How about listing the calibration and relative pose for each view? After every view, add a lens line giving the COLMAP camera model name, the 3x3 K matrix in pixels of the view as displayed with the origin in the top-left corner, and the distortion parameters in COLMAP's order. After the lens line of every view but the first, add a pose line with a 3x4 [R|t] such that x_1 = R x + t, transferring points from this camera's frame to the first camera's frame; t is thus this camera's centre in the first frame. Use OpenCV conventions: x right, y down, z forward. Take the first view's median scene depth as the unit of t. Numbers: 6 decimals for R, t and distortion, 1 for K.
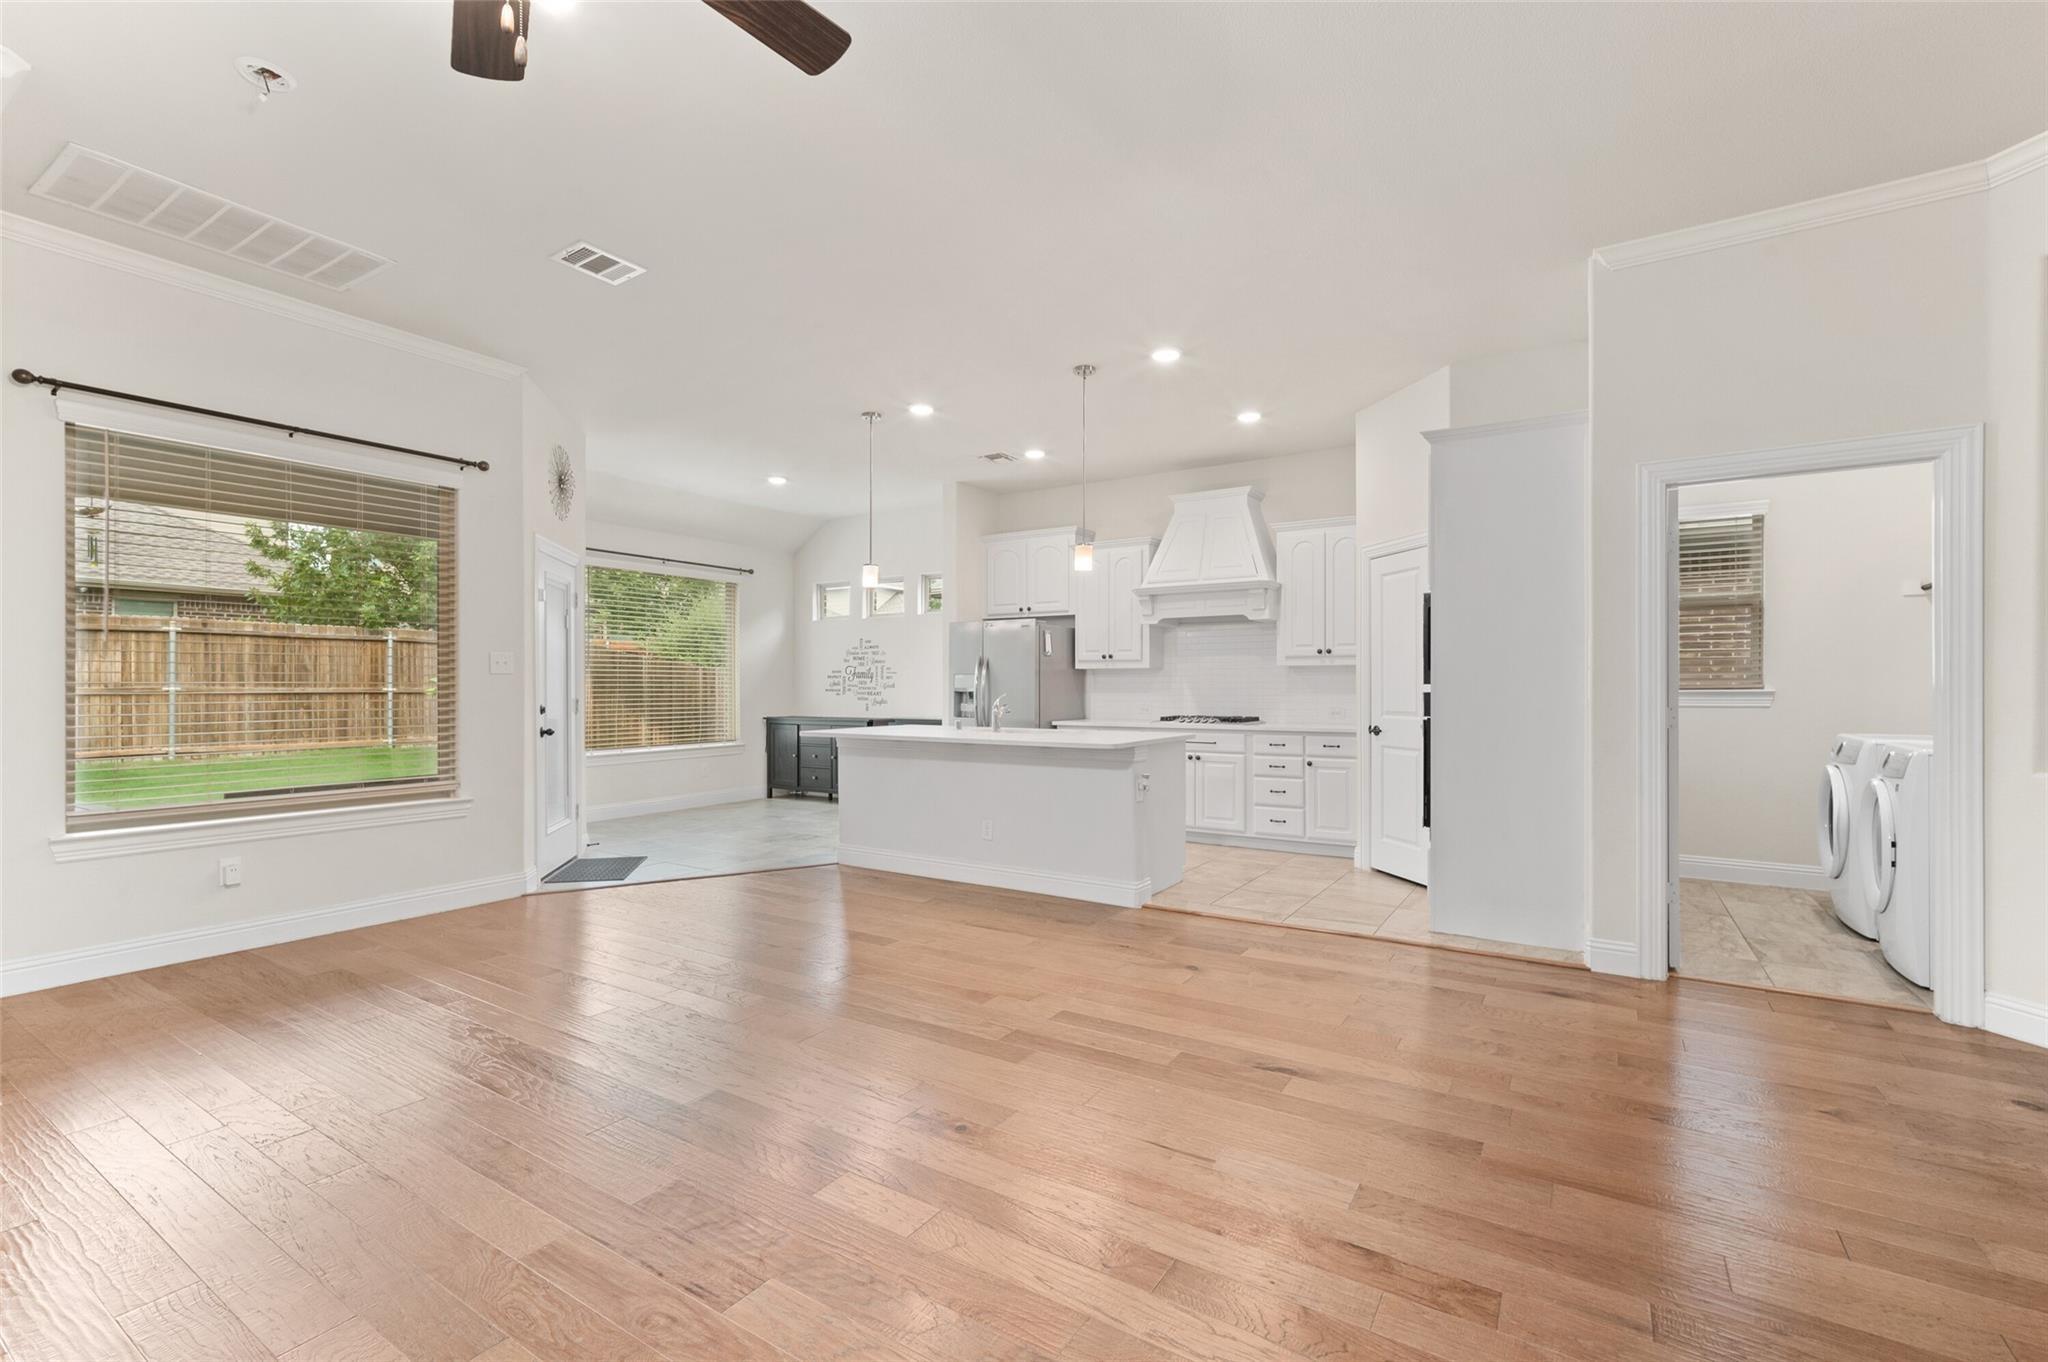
lens RADIAL K [[891.0, 0, 1026.7], [0, 891.0, 683.9], [0, 0, 1]] dist [-0.001520, 0.001335]
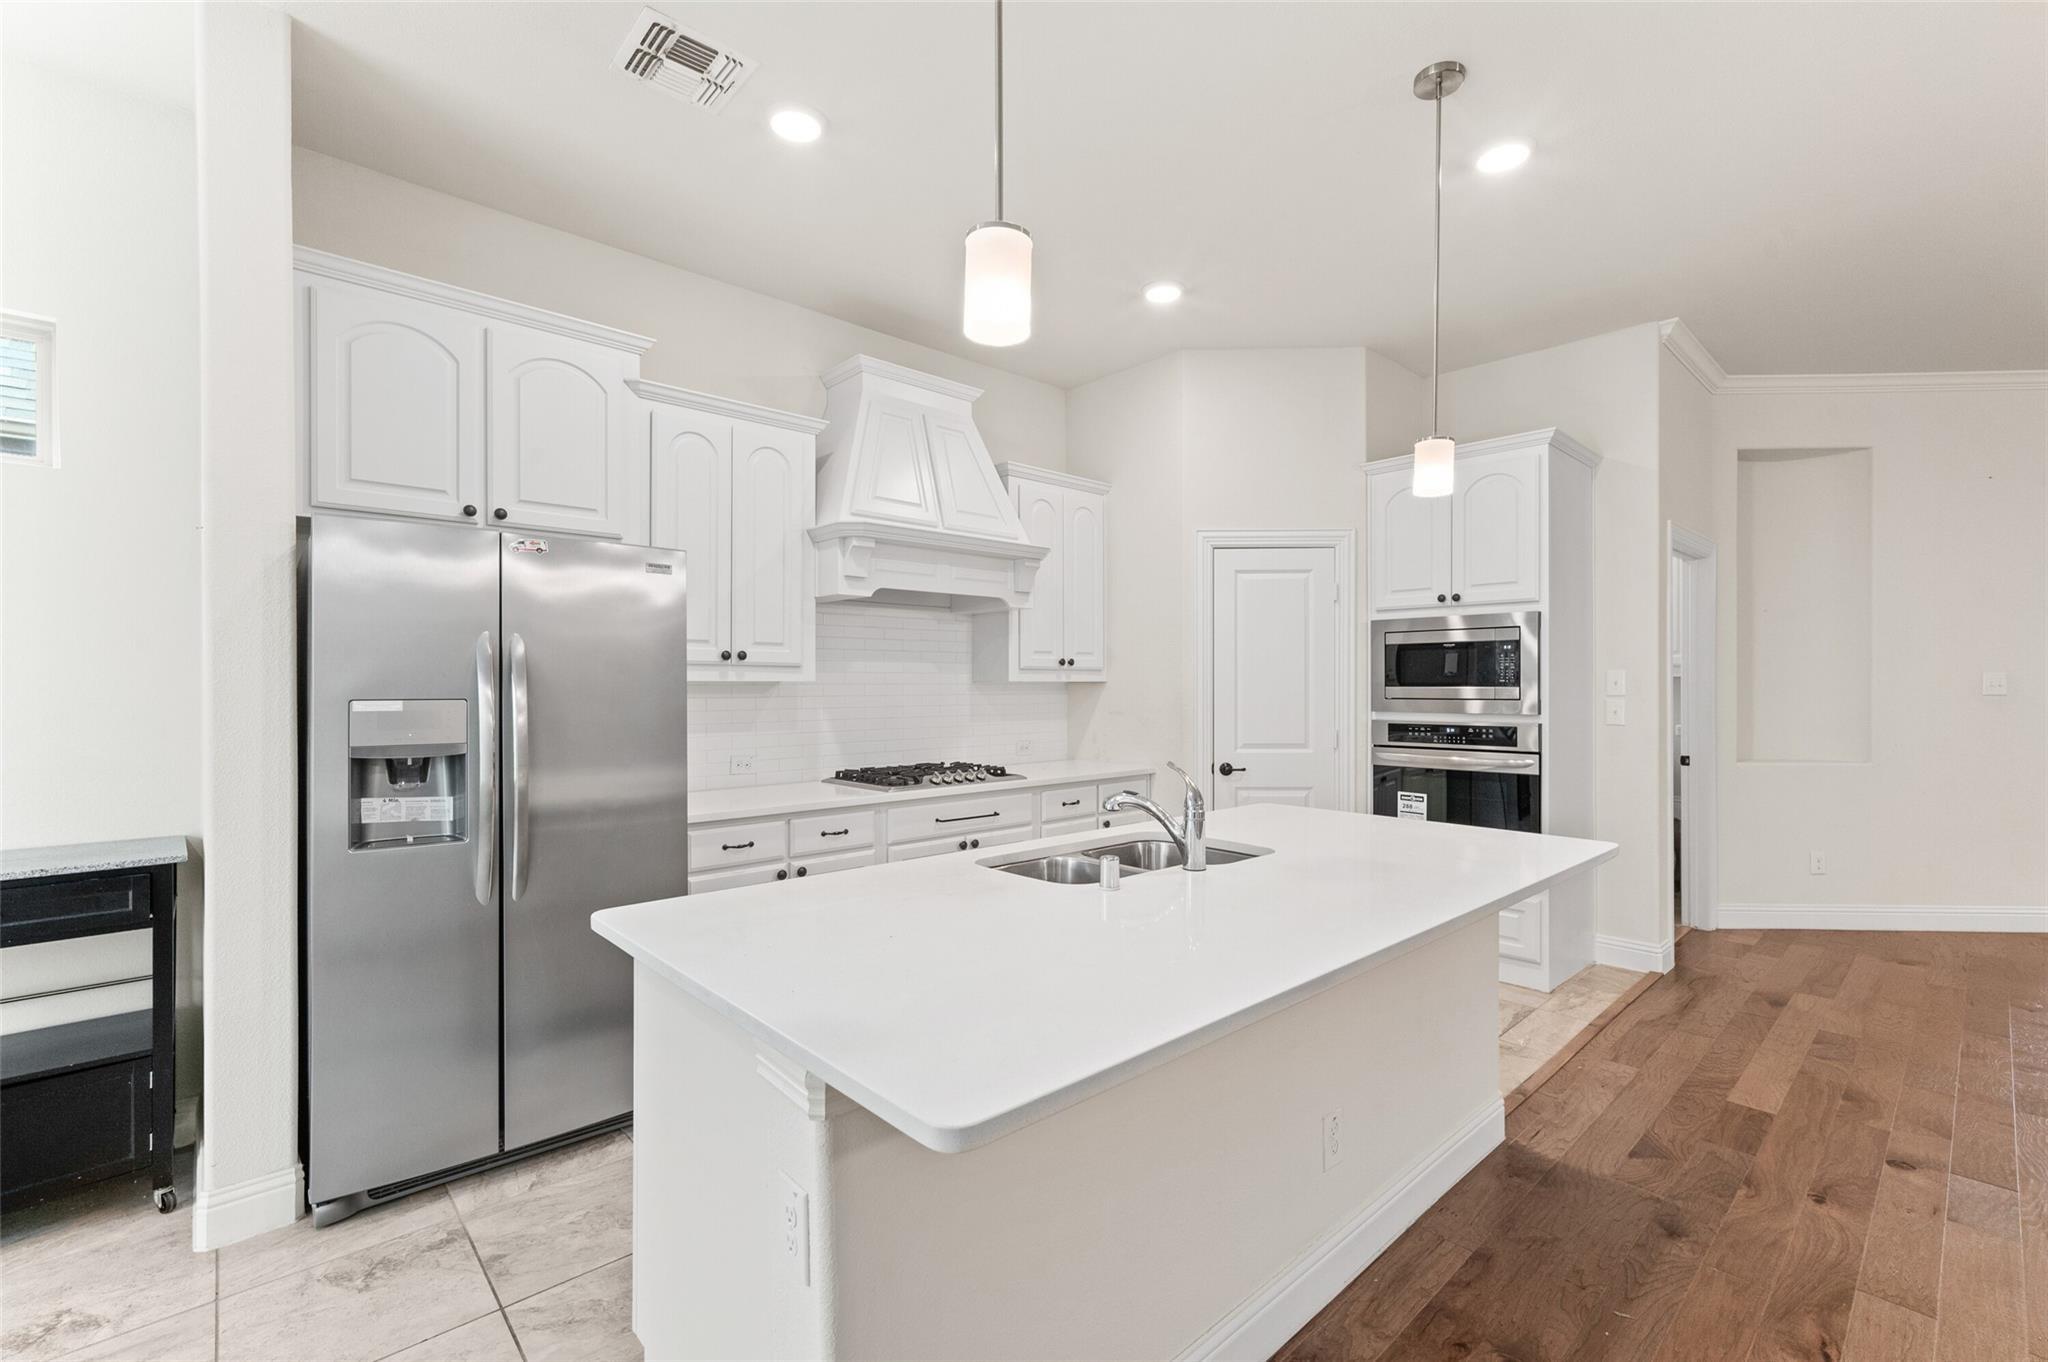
lens RADIAL K [[891.0, 0, 1027.2], [0, 891.0, 683.4], [0, 0, 1]] dist [-0.001520, 0.001335]
pose [[0.253652, -0.001578, 0.967294, -0.313010], [-0.002187, 0.999995, 0.002205, -0.018230], [-0.967293, -0.002675, 0.253647, 0.743950]]
